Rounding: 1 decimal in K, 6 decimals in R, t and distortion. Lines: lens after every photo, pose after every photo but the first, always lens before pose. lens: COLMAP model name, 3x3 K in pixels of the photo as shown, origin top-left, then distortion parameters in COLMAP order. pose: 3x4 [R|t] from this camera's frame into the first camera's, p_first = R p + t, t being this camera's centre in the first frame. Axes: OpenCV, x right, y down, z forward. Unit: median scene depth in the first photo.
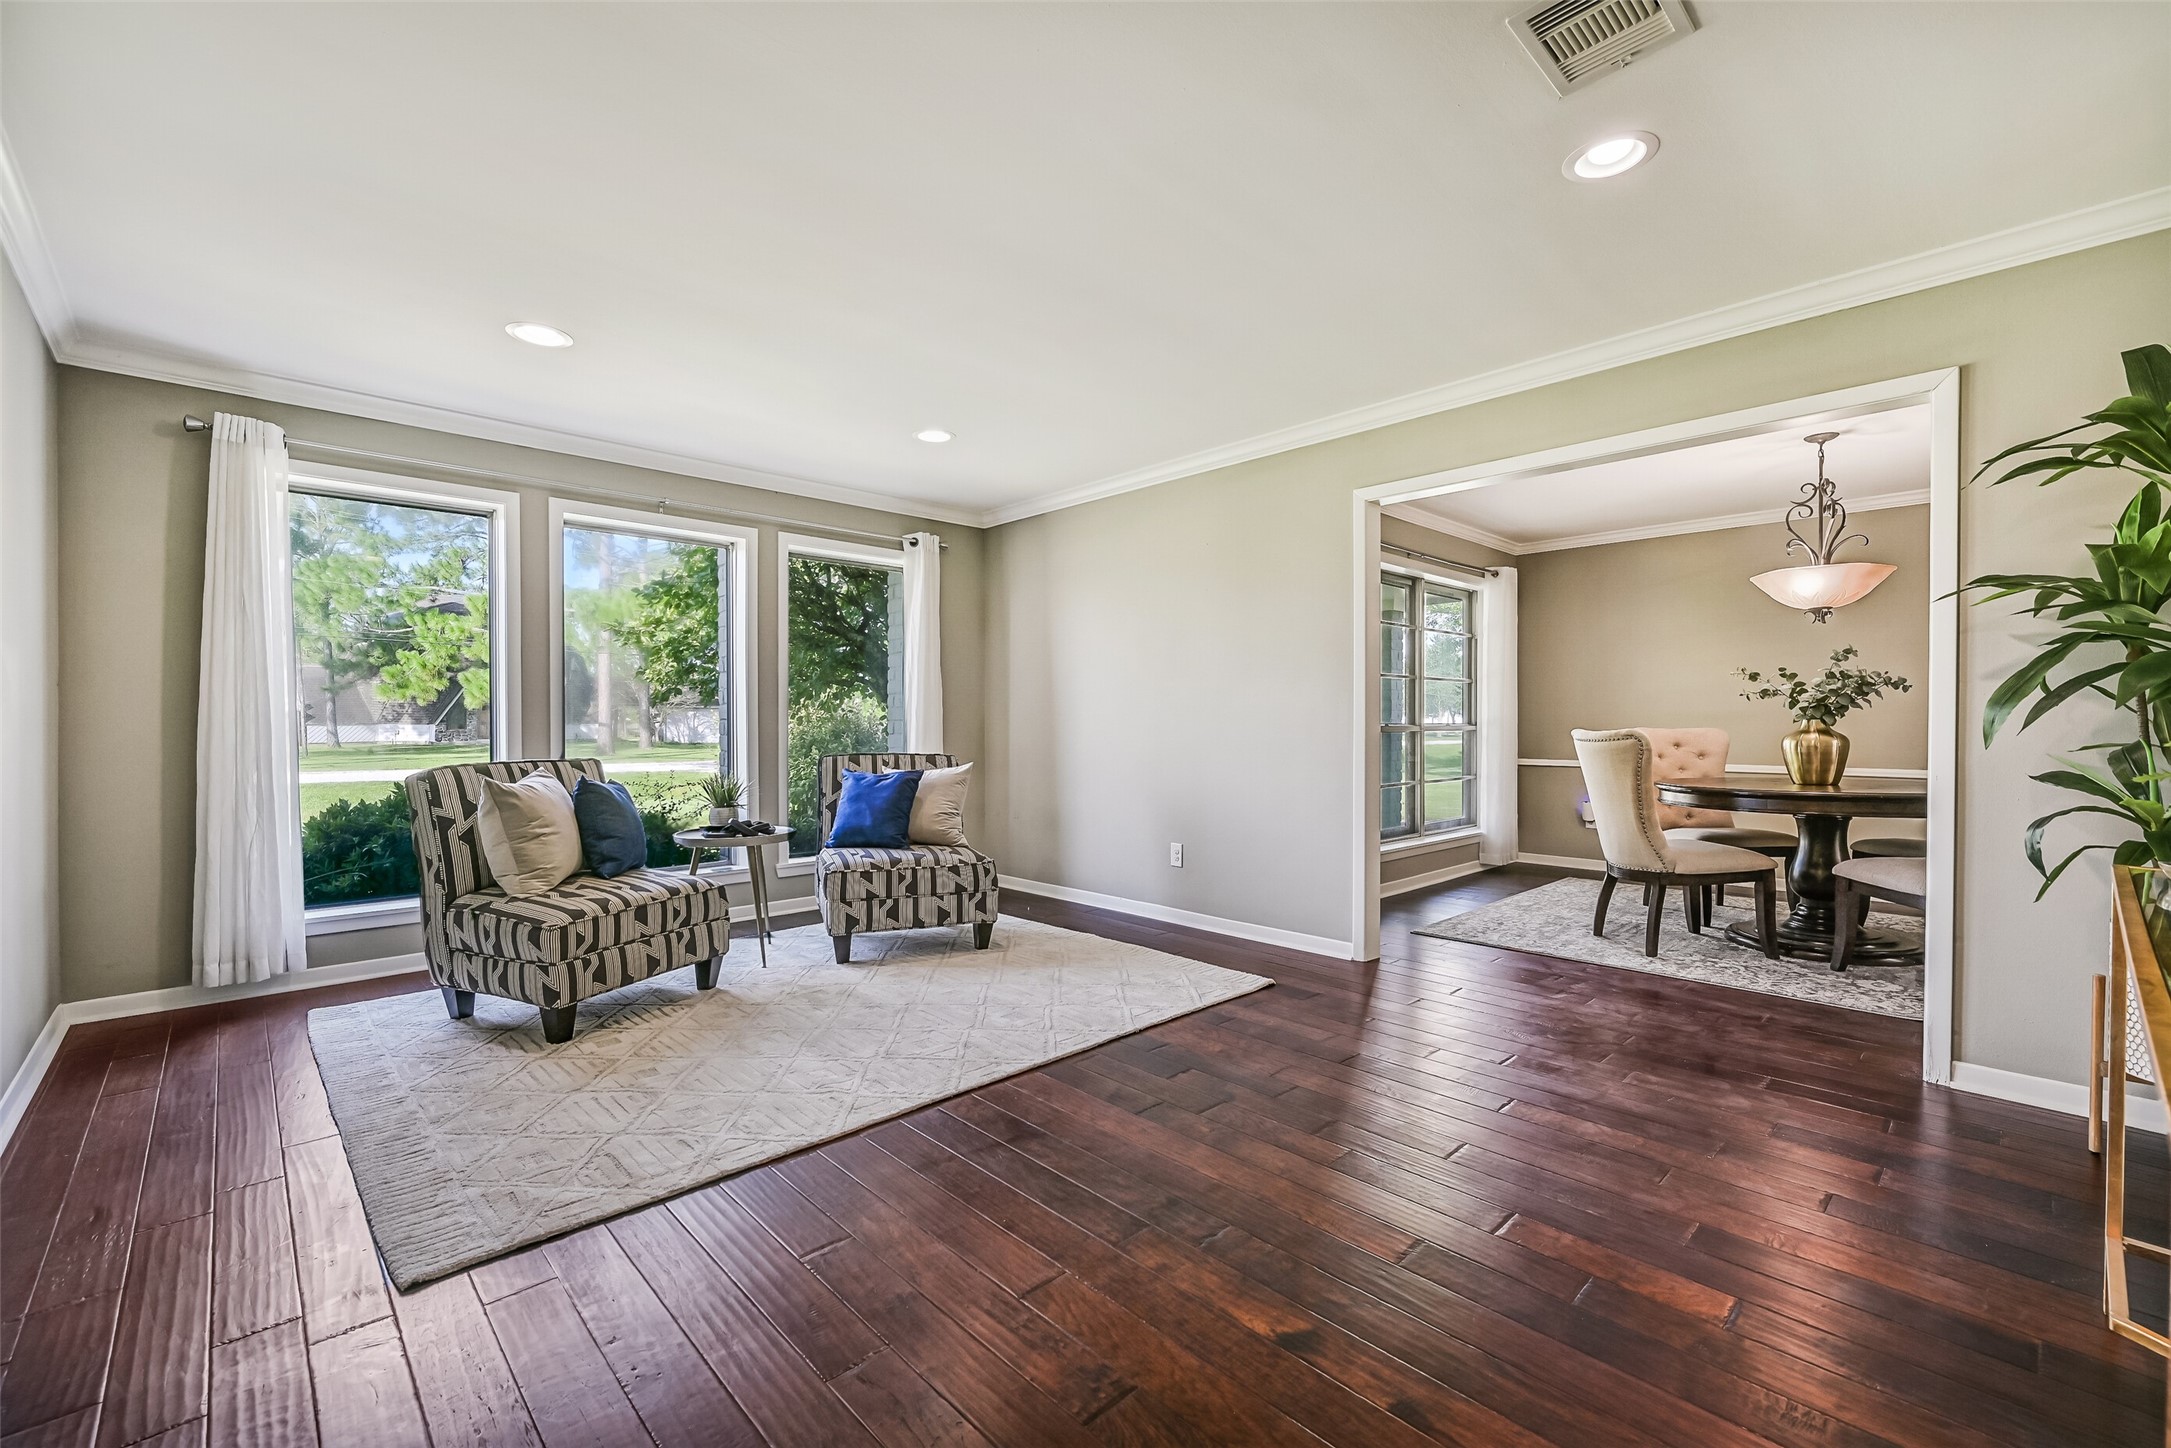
lens RADIAL K [[898.6, 0, 1098.0], [0, 898.6, 730.1], [0, 0, 1]] dist [-0.003412, -0.000014]
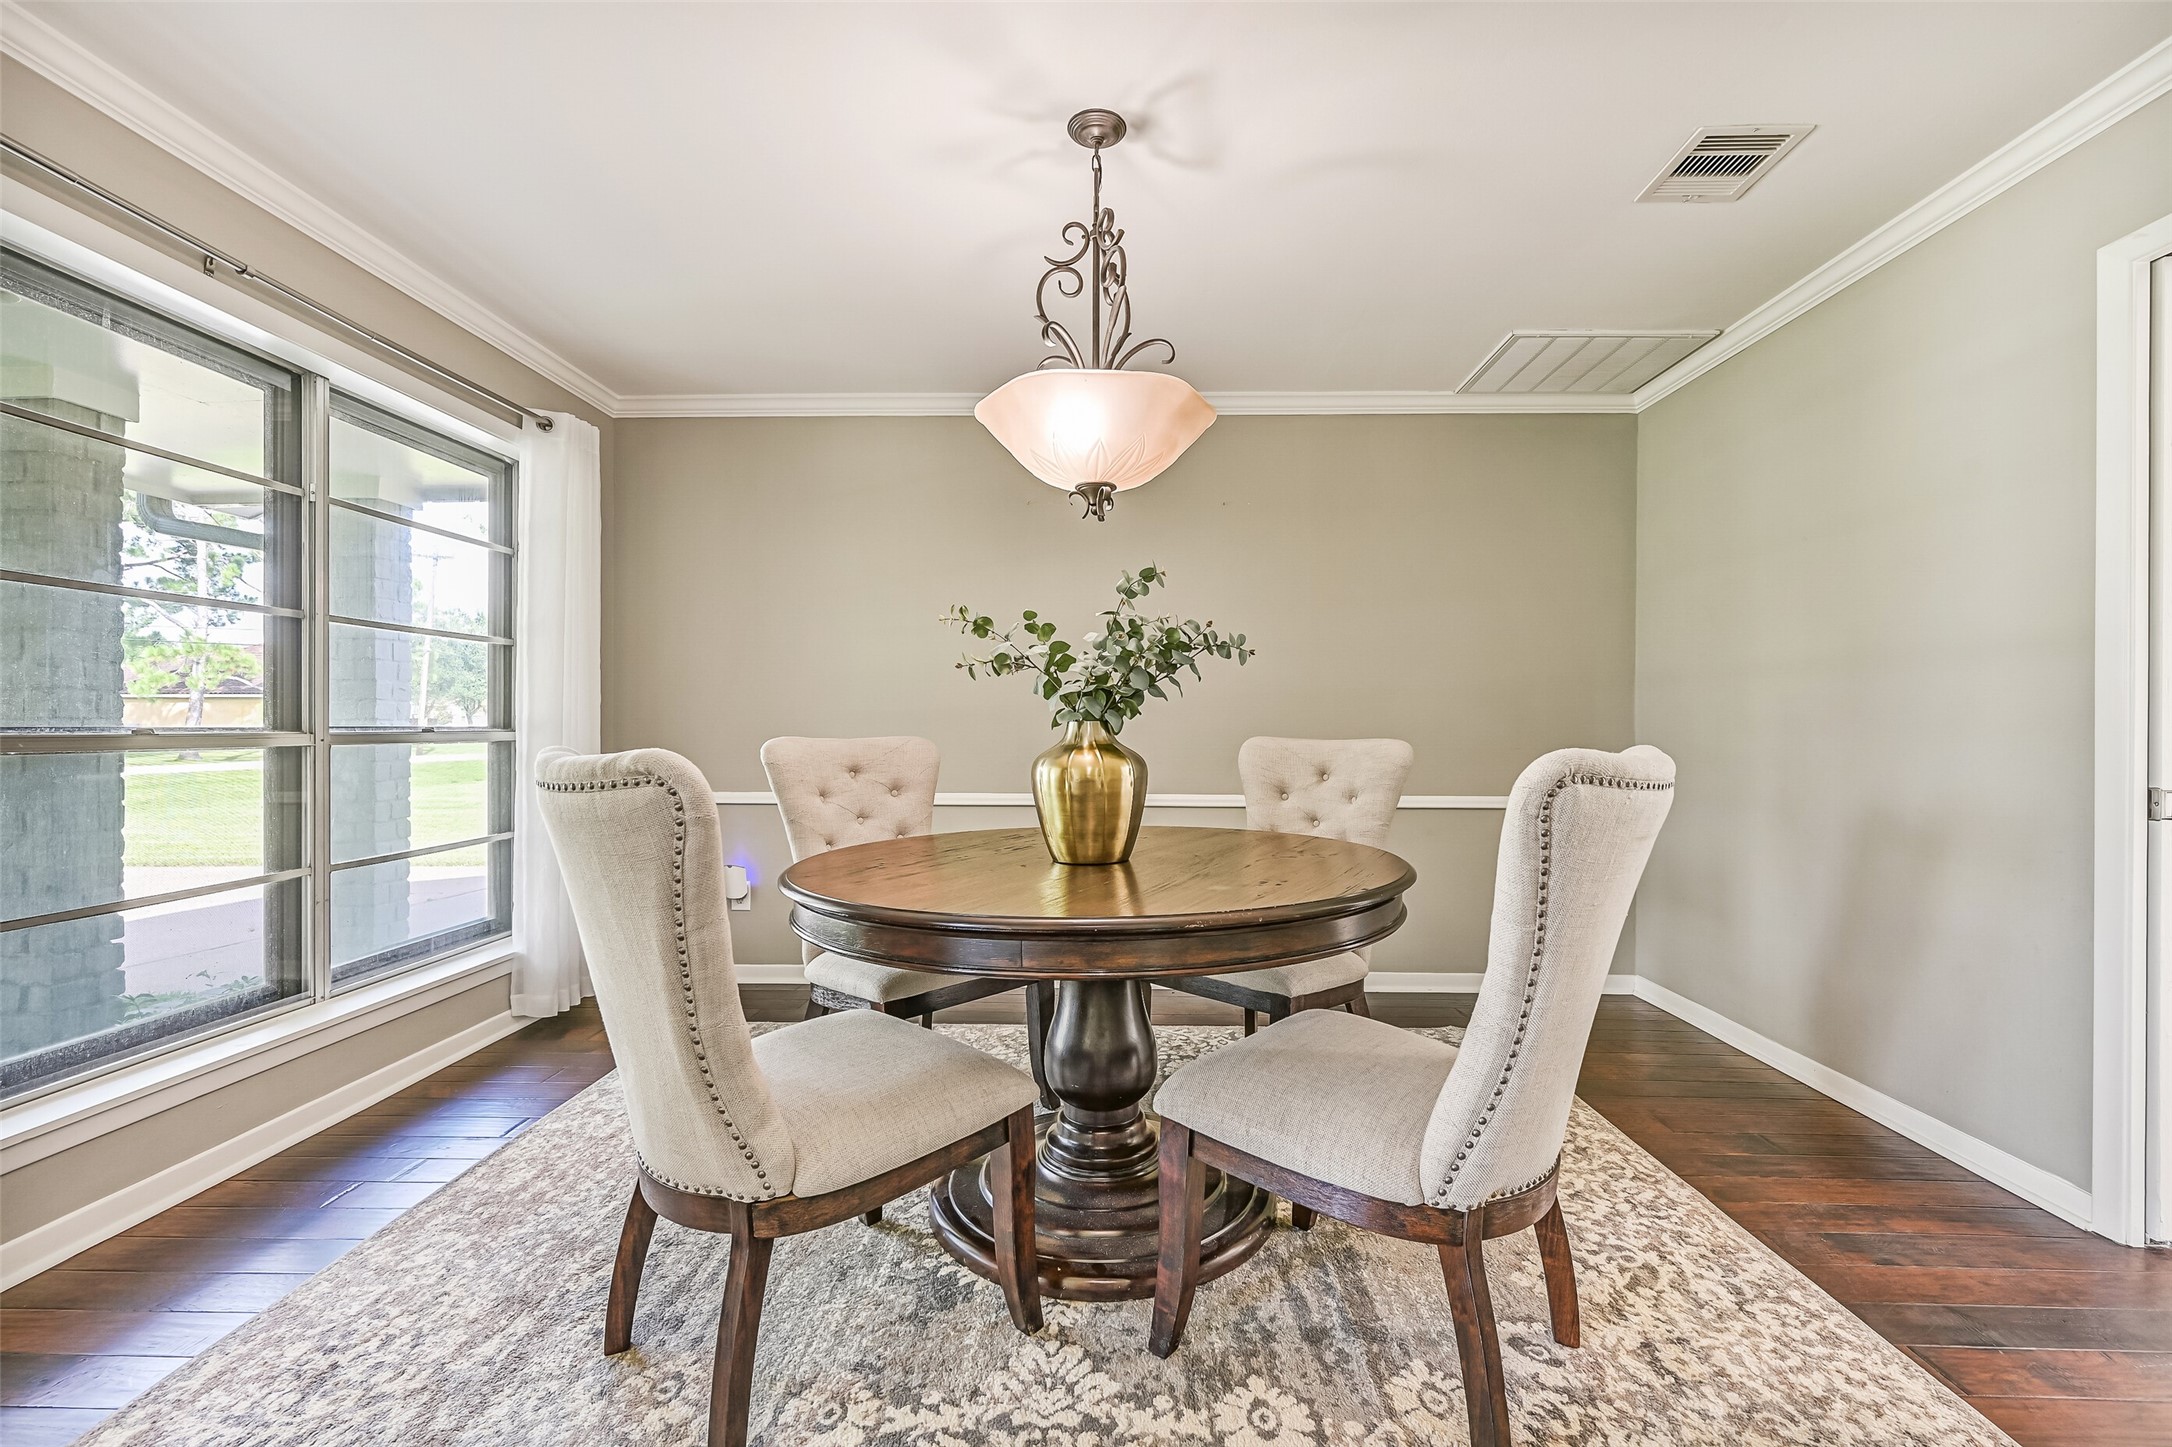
lens RADIAL K [[899.0, 0, 1094.0], [0, 899.0, 727.4], [0, 0, 1]] dist [-0.003412, -0.000014]
pose [[0.712047, -0.000226, 0.702131, 0.469498], [0.003596, 0.999988, -0.003324, -0.006891], [-0.702122, 0.004892, 0.712040, 0.660731]]
